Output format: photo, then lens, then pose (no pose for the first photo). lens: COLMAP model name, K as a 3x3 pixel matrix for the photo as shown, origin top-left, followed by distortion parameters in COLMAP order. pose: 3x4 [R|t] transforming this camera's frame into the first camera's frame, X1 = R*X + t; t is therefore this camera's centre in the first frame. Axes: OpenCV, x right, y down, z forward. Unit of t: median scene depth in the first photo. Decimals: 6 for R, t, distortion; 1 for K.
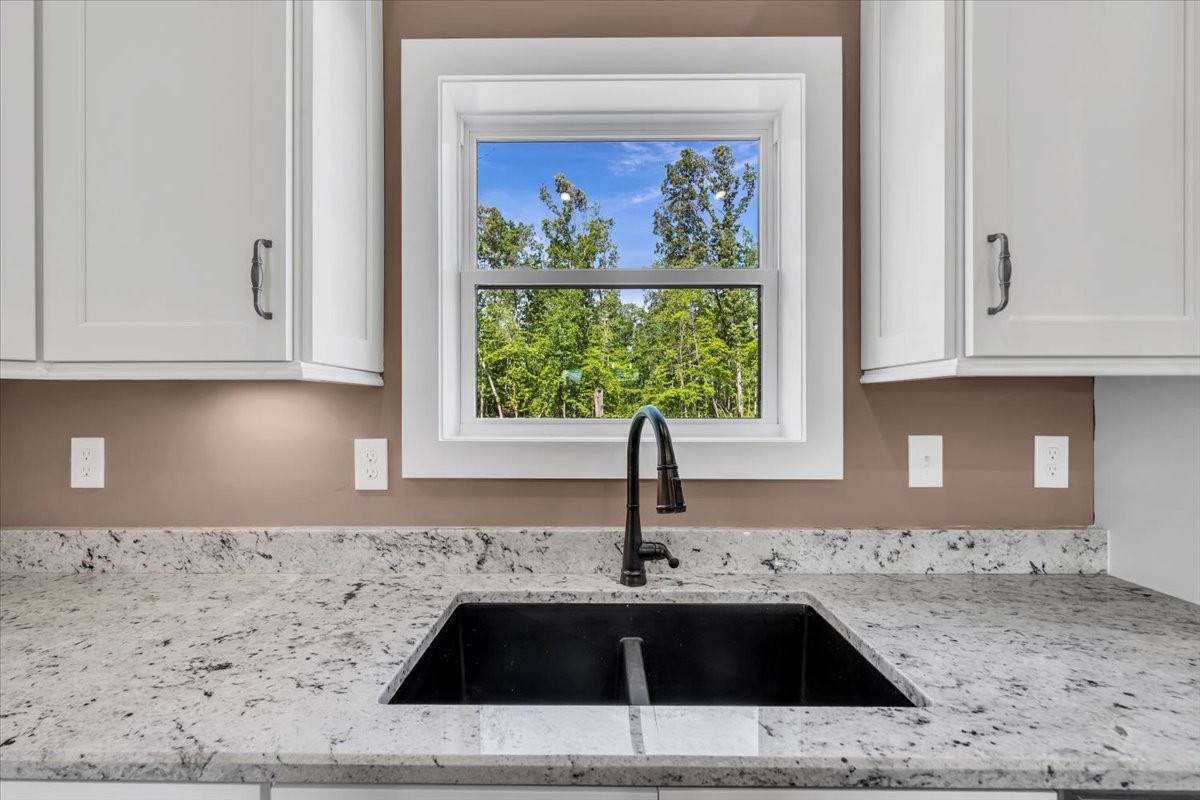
lens RADIAL K [[497.8, 0, 591.7], [0, 497.8, 406.2], [0, 0, 1]] dist [-0.002368, -0.000299]
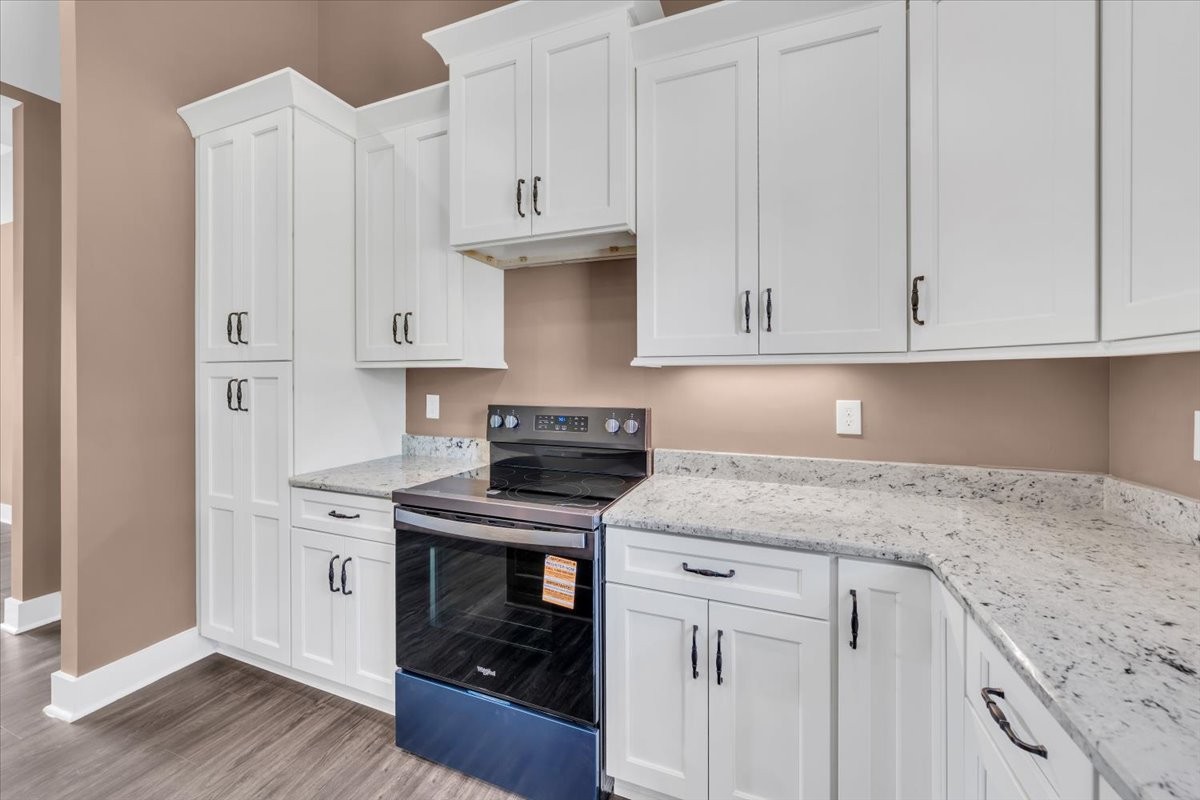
lens RADIAL K [[458.9, 0, 597.5], [0, 458.9, 380.4], [0, 0, 1]] dist [-0.000064, -0.000016]
pose [[-0.351693, 0.002465, -0.936112, 0.264740], [-0.001764, 0.999993, 0.003296, 0.001160], [0.936114, 0.002810, -0.351686, 0.196165]]
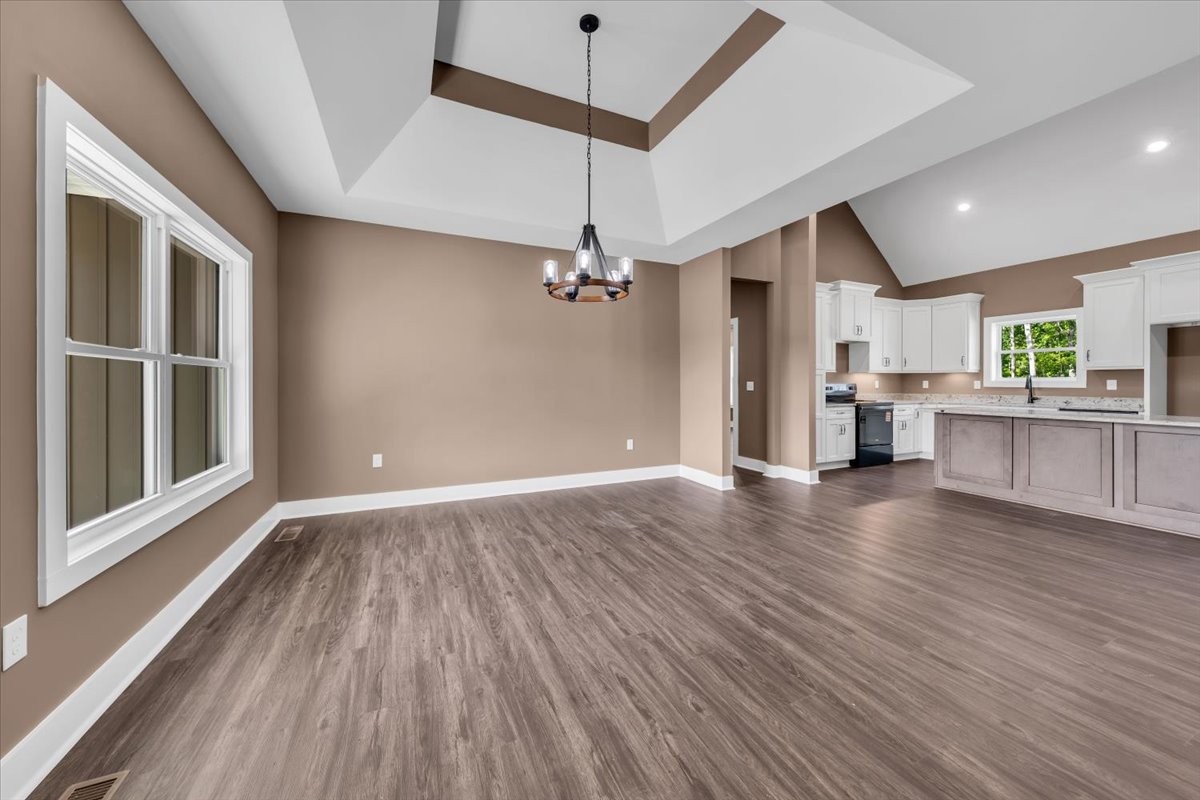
lens RADIAL K [[417.6, 0, 594.3], [0, 417.6, 381.2], [0, 0, 1]] dist [0.000226, -0.000029]
pose [[0.422756, -0.001141, -0.906243, 2.394171], [0.000374, 0.999999, -0.001085, 0.077299], [0.906244, 0.000119, 0.422756, -5.863460]]
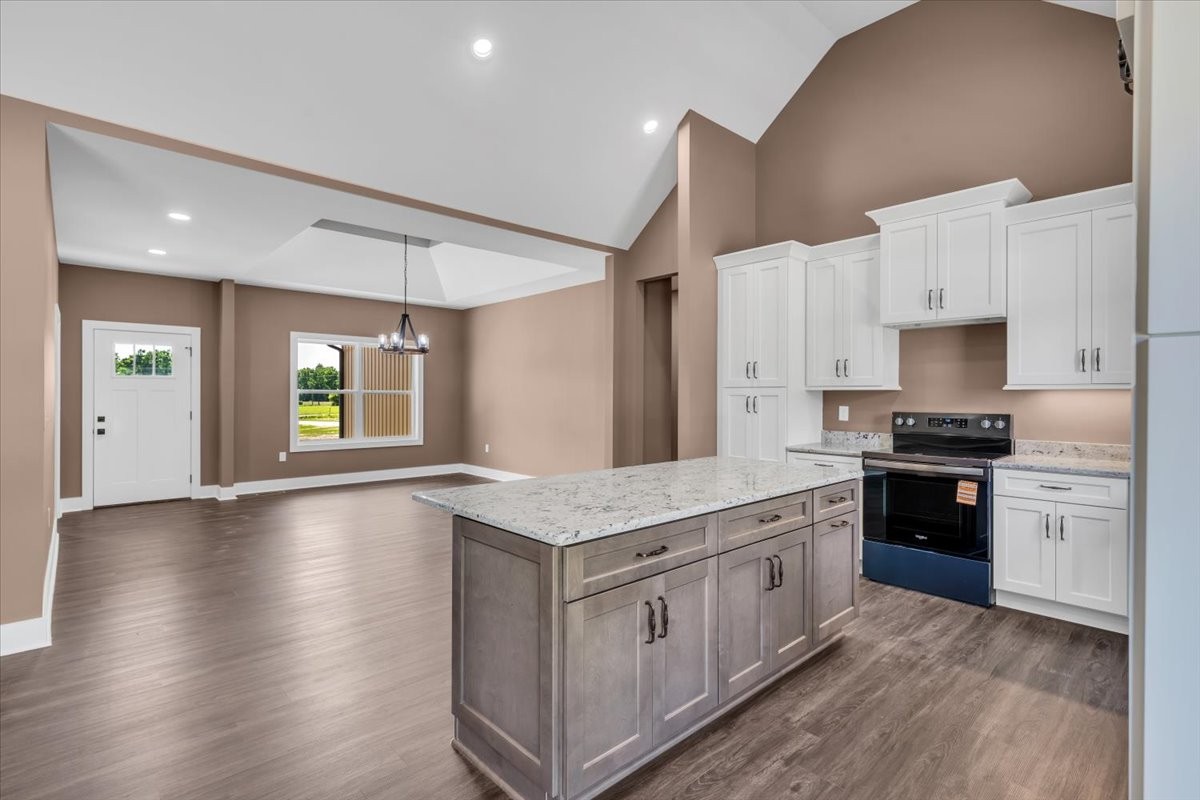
lens RADIAL K [[569.5, 0, 593.6], [0, 569.5, 397.8], [0, 0, 1]] dist [0.009291, -0.000167]
pose [[-0.724839, 0.000786, -0.688918, 2.786072], [-0.003462, 0.999983, 0.004783, -0.000728], [0.688910, 0.005851, -0.724824, 0.541051]]
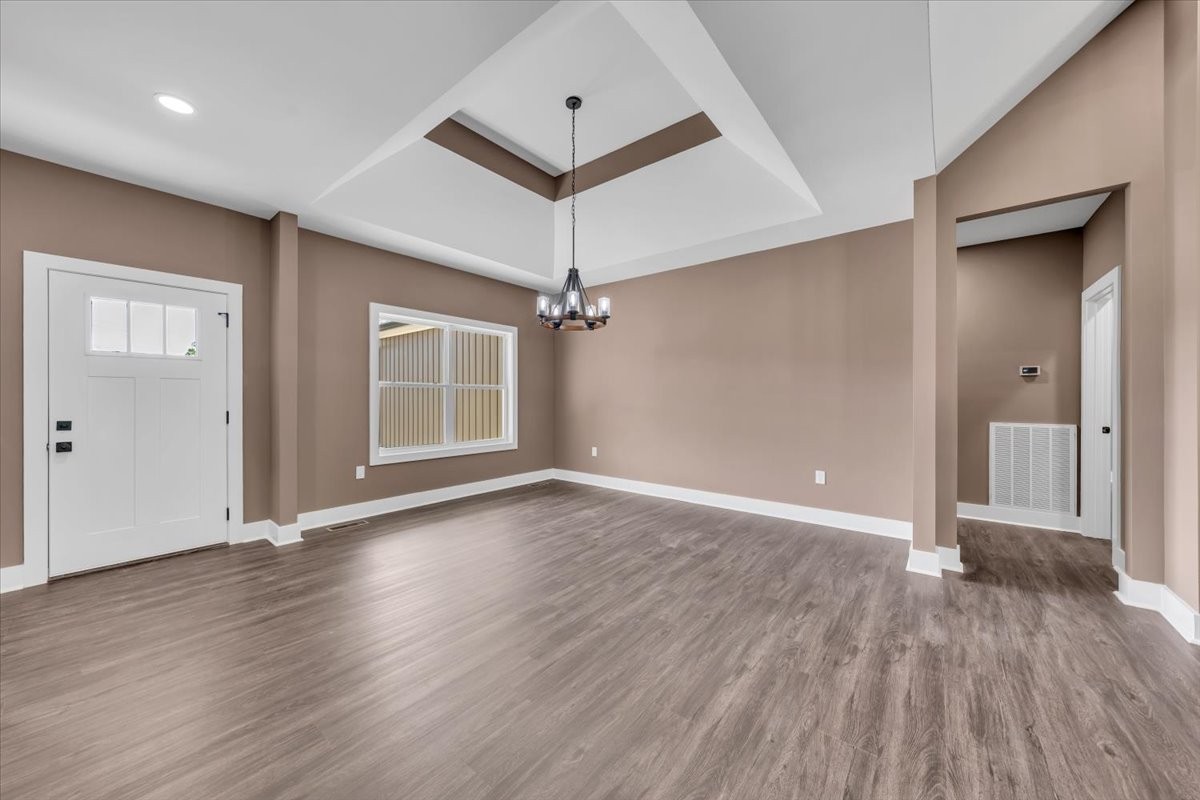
lens RADIAL K [[428.8, 0, 600.0], [0, 428.8, 400.0], [0, 0, 1]] dist [-0.001646, -0.000213]
pose [[-0.615572, 0.004529, -0.788068, 2.456589], [-0.002025, 0.999971, 0.007328, 0.079176], [0.788078, 0.006107, -0.615545, -2.879153]]
